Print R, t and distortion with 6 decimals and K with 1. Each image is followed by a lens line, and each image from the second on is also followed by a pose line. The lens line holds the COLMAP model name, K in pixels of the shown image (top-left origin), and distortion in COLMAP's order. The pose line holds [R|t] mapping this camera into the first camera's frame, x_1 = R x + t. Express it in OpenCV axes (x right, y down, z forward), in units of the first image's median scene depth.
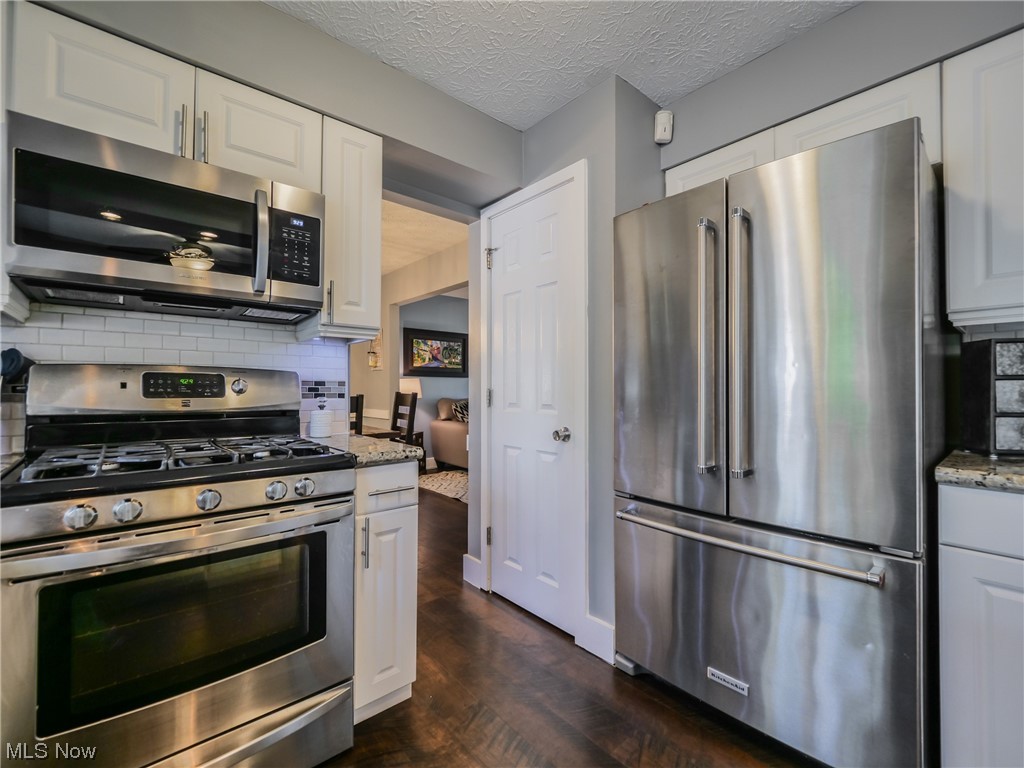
lens RADIAL K [[451.5, 0, 513.2], [0, 451.5, 382.7], [0, 0, 1]] dist [-0.009050, 0.001799]
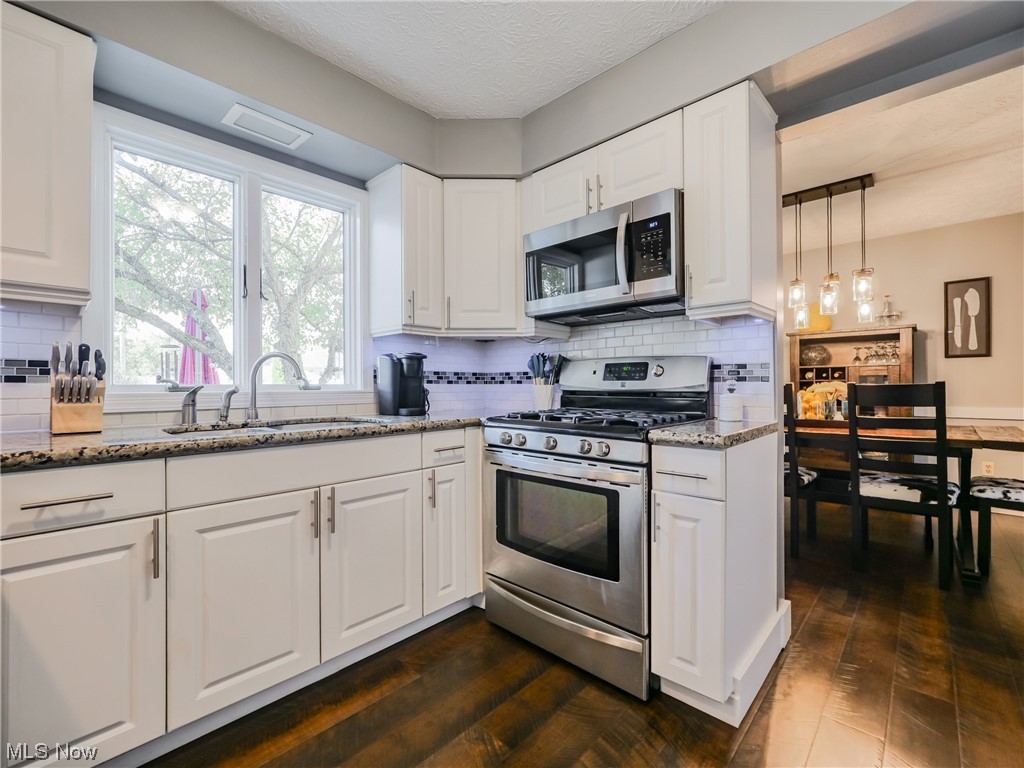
lens RADIAL K [[451.5, 0, 511.8], [0, 451.5, 384.8], [0, 0, 1]] dist [-0.009050, 0.001799]
pose [[0.088525, -0.003724, -0.996067, 0.621858], [0.015742, 0.999873, -0.002339, 0.045329], [0.995950, -0.015473, 0.088573, 0.539998]]
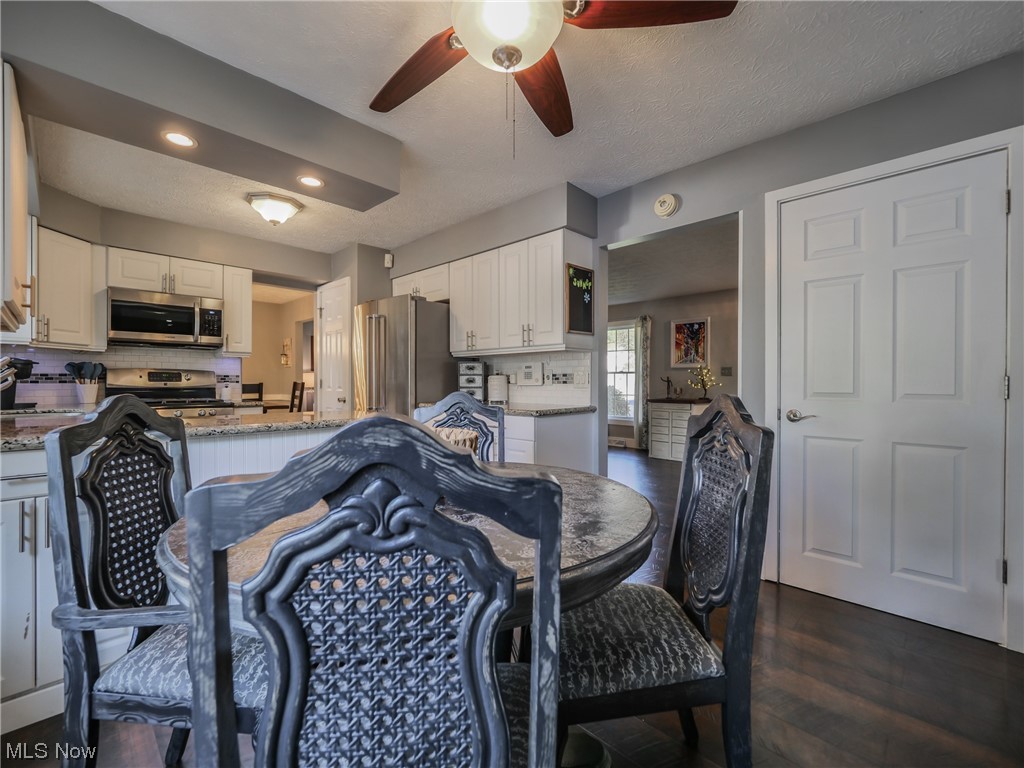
lens RADIAL K [[451.5, 0, 514.4], [0, 451.5, 381.7], [0, 0, 1]] dist [-0.009050, 0.001799]
pose [[0.997498, 0.002433, 0.070655, 1.043751], [-0.003014, 0.999962, 0.008121, 0.007833], [-0.070633, -0.008314, 0.997468, -1.649616]]
